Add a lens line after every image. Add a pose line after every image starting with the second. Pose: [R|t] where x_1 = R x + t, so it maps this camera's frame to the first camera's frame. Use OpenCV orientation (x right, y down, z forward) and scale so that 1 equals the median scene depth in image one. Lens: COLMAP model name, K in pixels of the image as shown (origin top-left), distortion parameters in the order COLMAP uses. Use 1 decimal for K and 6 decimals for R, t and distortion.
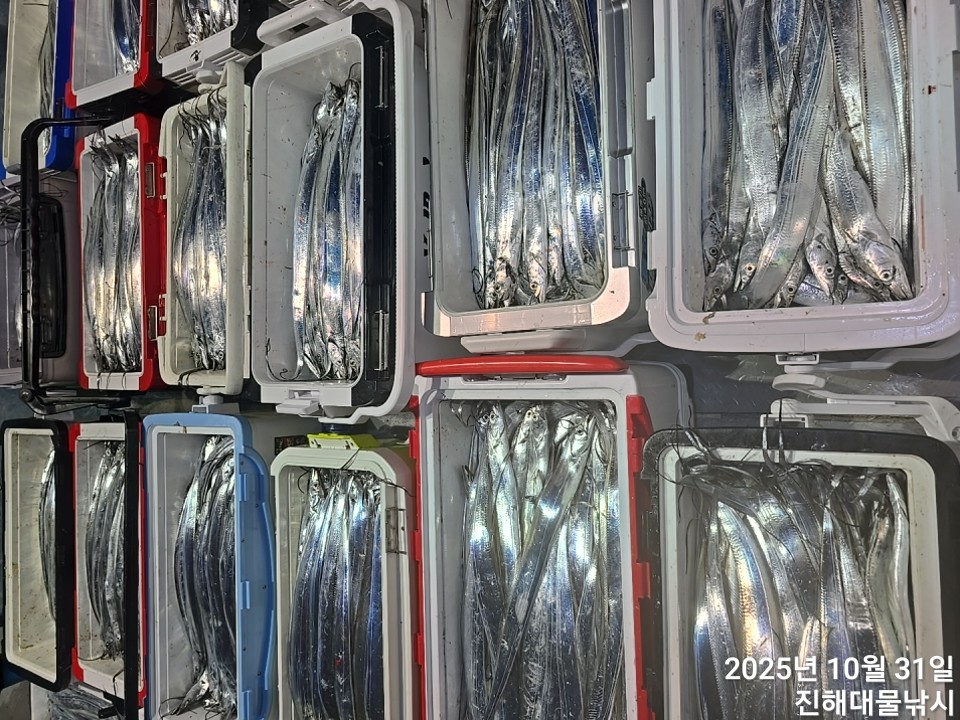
lens RADIAL K [[649.7, 0, 482.7], [0, 649.7, 353.5], [0, 0, 1]] dist [0.062559, -0.060321]
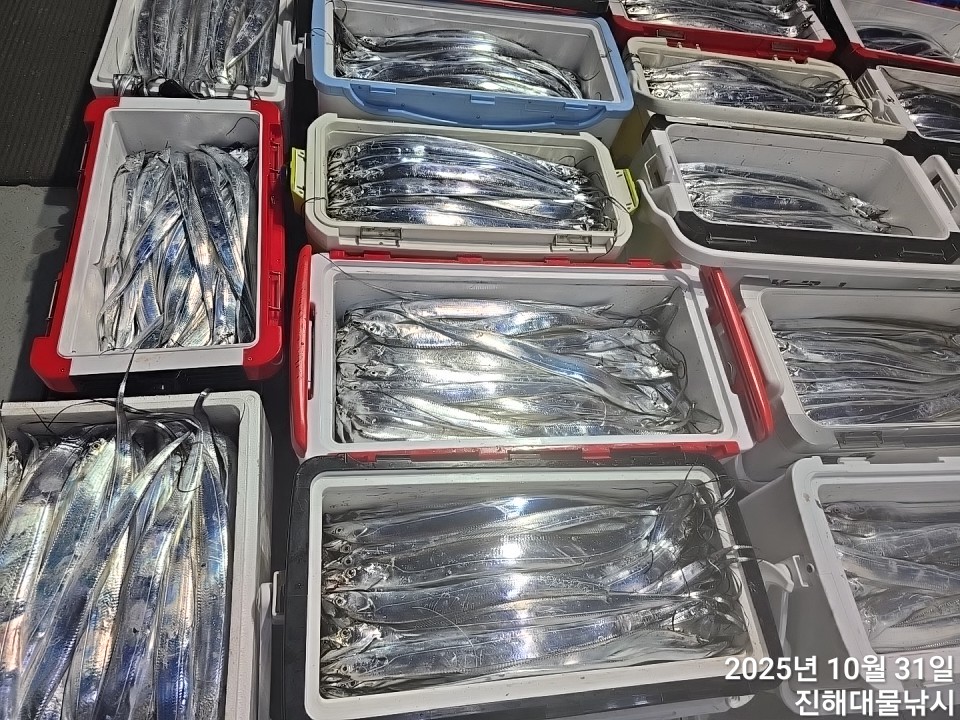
lens RADIAL K [[649.7, 0, 482.7], [0, 649.7, 353.5], [0, 0, 1]] dist [0.062559, -0.060321]
pose [[-0.034480, 0.998994, 0.028685, 0.027569], [-0.981395, -0.028421, -0.189885, 0.561637], [-0.188879, -0.034699, 0.981387, -0.079155]]
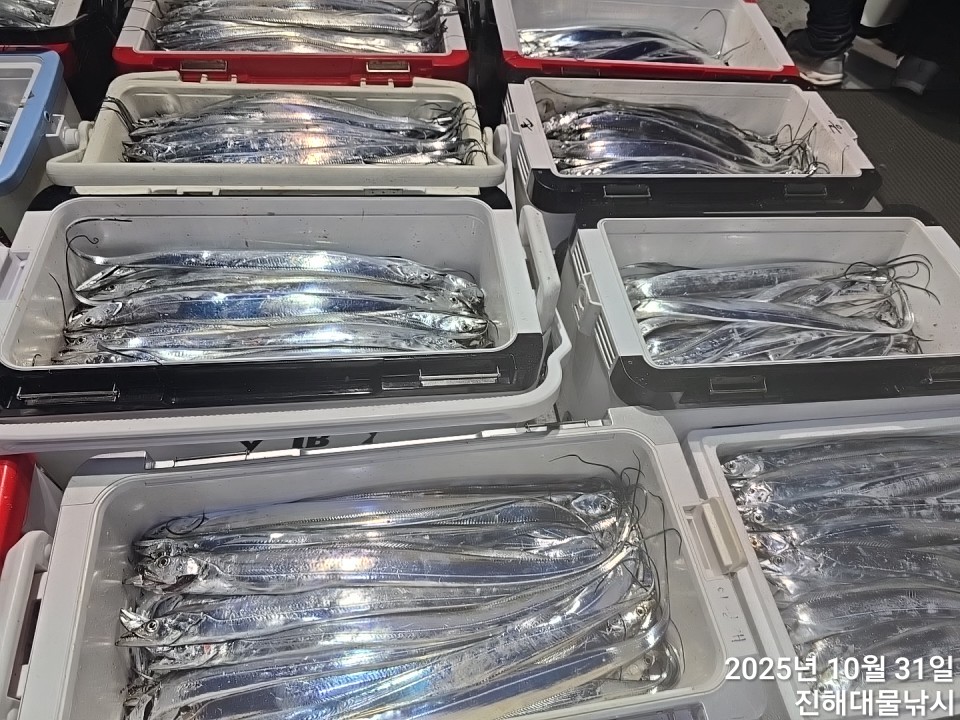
lens RADIAL K [[628.7, 0, 484.8], [0, 628.7, 359.0], [0, 0, 1]] dist [0.089155, -0.108100]
pose [[0.050334, 0.998085, -0.035944, -0.129355], [-0.990199, 0.045177, -0.132152, -0.311899], [-0.130275, 0.042244, 0.990577, 0.257492]]
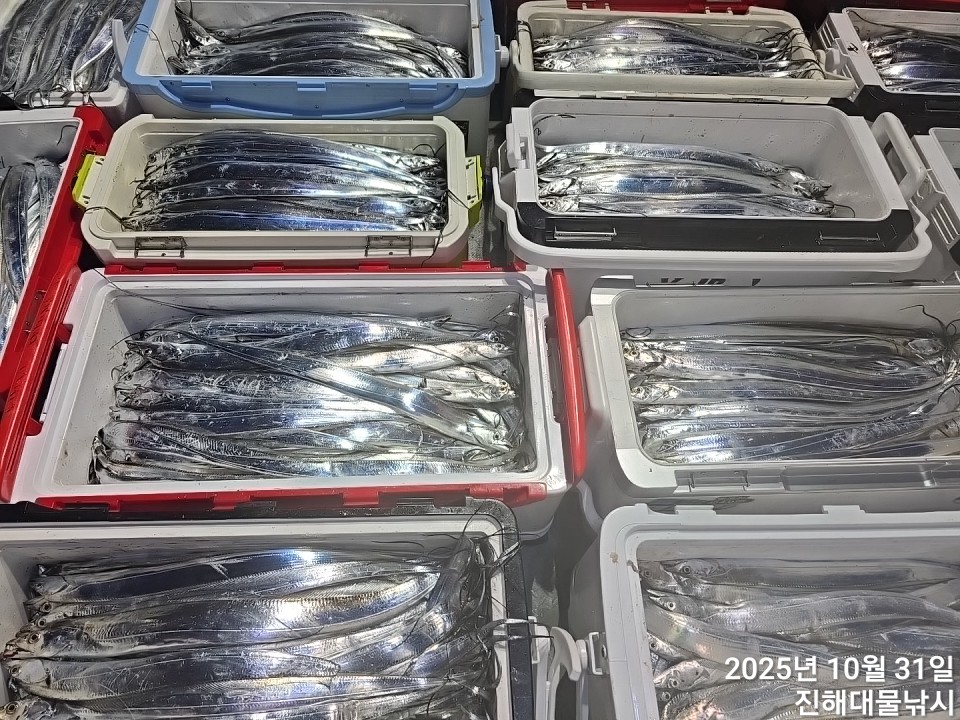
lens RADIAL K [[649.7, 0, 482.7], [0, 649.7, 353.5], [0, 0, 1]] dist [0.062559, -0.060321]
pose [[-0.013283, 0.999133, 0.039453, -0.010947], [-0.999445, -0.012061, -0.031068, 0.141647], [-0.030565, -0.039844, 0.998738, 0.012328]]
